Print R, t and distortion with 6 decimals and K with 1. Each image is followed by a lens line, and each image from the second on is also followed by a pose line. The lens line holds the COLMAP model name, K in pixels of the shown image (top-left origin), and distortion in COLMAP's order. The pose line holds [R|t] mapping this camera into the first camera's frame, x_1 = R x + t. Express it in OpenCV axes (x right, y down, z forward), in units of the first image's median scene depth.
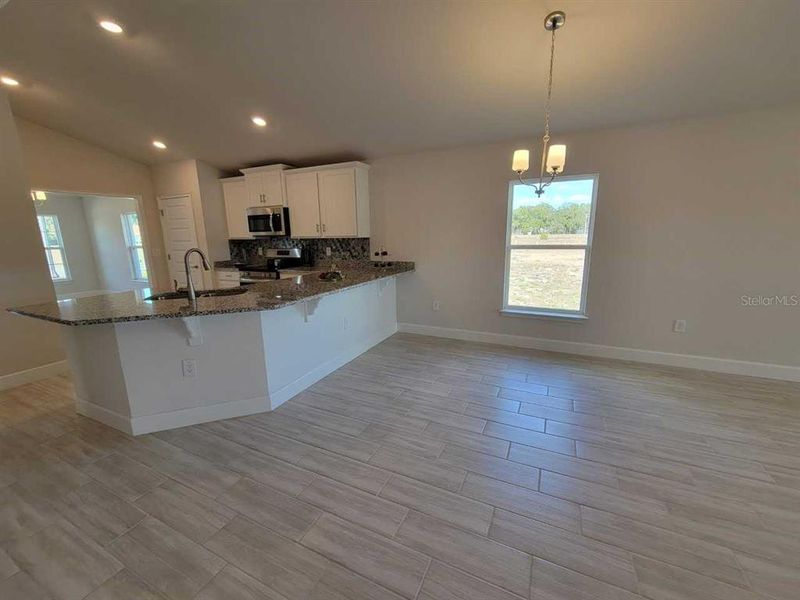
lens RADIAL K [[328.3, 0, 397.6], [0, 328.3, 306.9], [0, 0, 1]] dist [-0.002058, -0.000108]
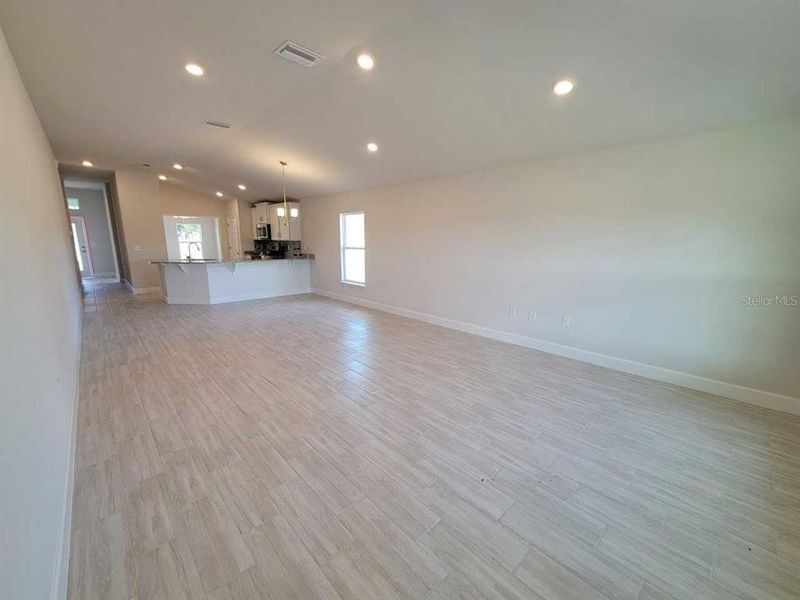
lens RADIAL K [[328.3, 0, 397.6], [0, 328.3, 306.9], [0, 0, 1]] dist [-0.002058, -0.000108]
pose [[0.932596, 0.097566, -0.347484, 1.404760], [-0.100966, 0.994855, 0.008354, 0.116821], [0.346512, 0.027293, 0.937649, -0.692566]]
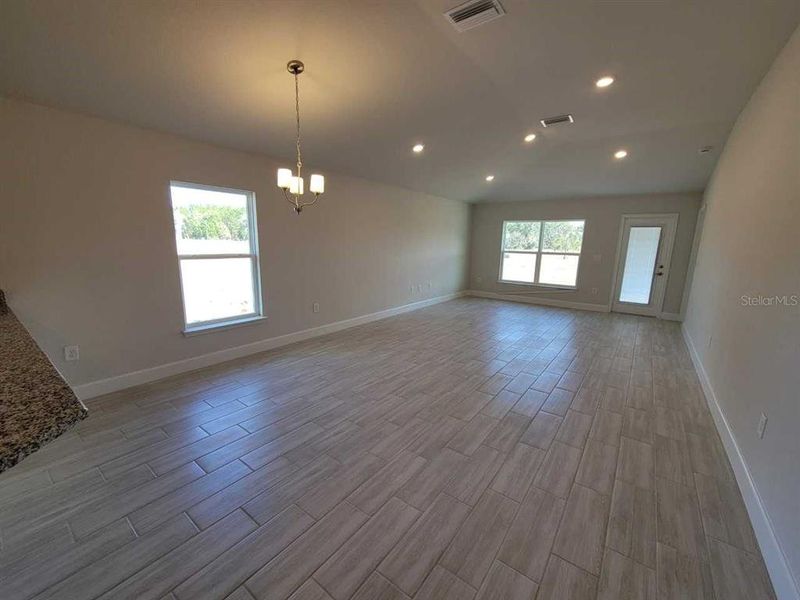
lens RADIAL K [[328.3, 0, 397.6], [0, 328.3, 306.9], [0, 0, 1]] dist [-0.002058, -0.000108]
pose [[0.192690, -0.174003, 0.965709, -0.421061], [0.188918, 0.972319, 0.137499, -0.070002], [-0.962902, 0.155945, 0.220229, 0.296474]]
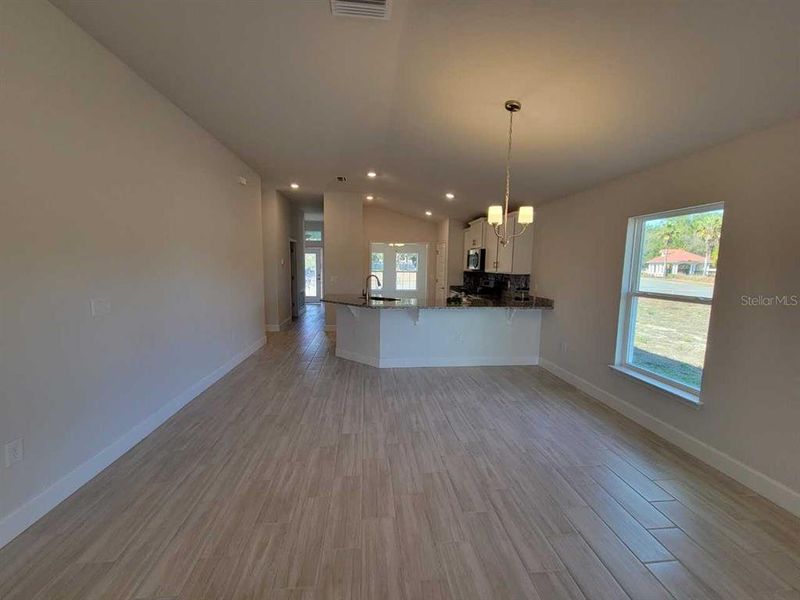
lens RADIAL K [[328.3, 0, 397.6], [0, 328.3, 306.9], [0, 0, 1]] dist [-0.002058, -0.000108]
pose [[0.521751, 0.131157, -0.842956, 0.796786], [-0.206852, 0.978074, 0.024148, -0.047454], [0.827640, 0.161768, 0.537441, 0.062825]]
